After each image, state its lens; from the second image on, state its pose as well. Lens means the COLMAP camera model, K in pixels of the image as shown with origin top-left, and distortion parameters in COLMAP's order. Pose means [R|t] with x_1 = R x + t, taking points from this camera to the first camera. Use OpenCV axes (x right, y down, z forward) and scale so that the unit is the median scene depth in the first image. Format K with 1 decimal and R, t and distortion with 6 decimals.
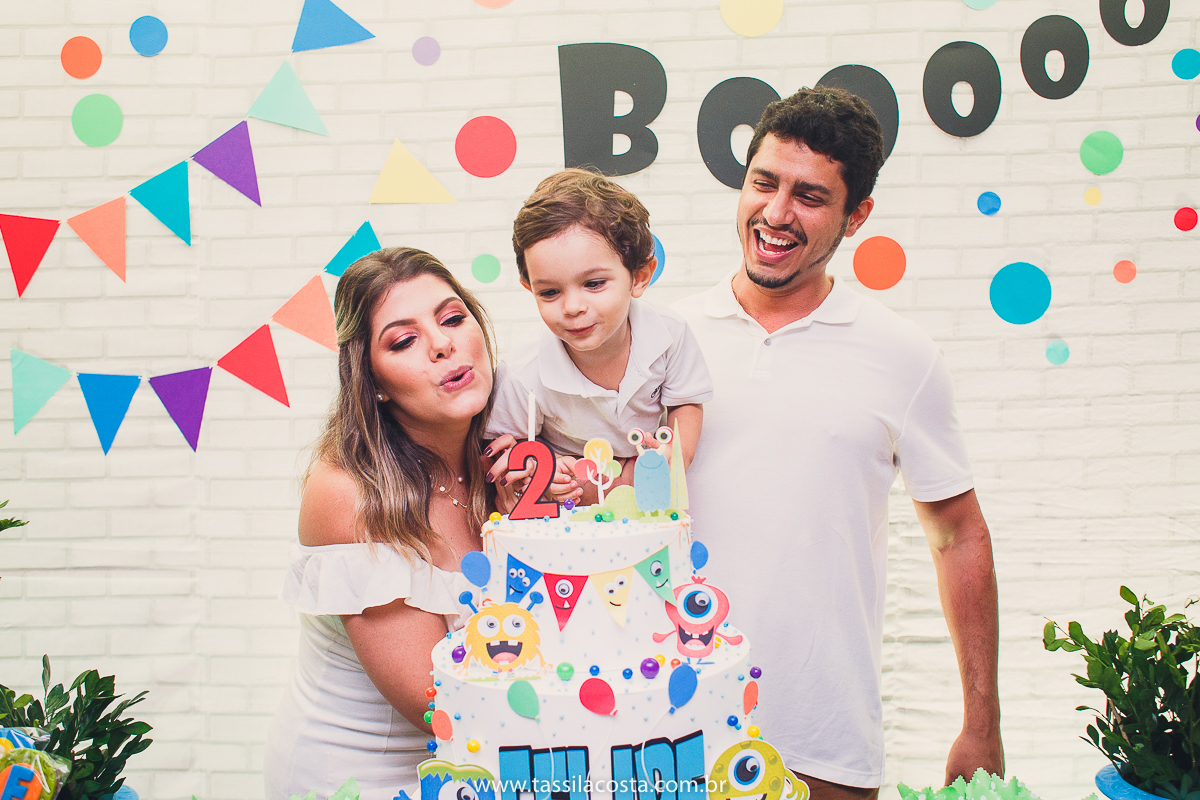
lens RADIAL K [[1027.7, 0, 601.8], [0, 1027.7, 417.8], [0, 0, 1]] dist [-0.097912, 0.117166]
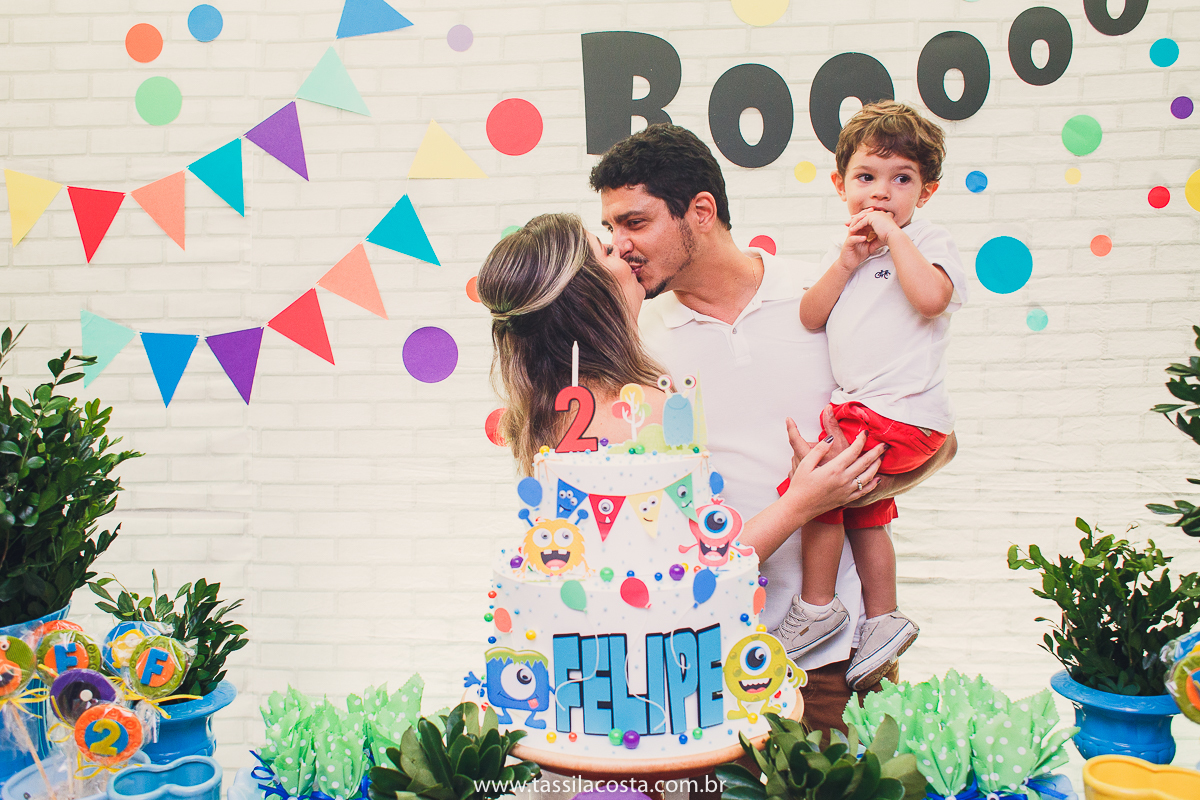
lens RADIAL K [[1027.7, 0, 582.2], [0, 1027.7, 422.9], [0, 0, 1]] dist [-0.097912, 0.117166]
pose [[0.999877, 0.008002, -0.013495, -0.024093], [-0.007541, 0.999399, 0.033845, 0.013436], [0.013757, -0.033739, 0.999336, -0.100248]]
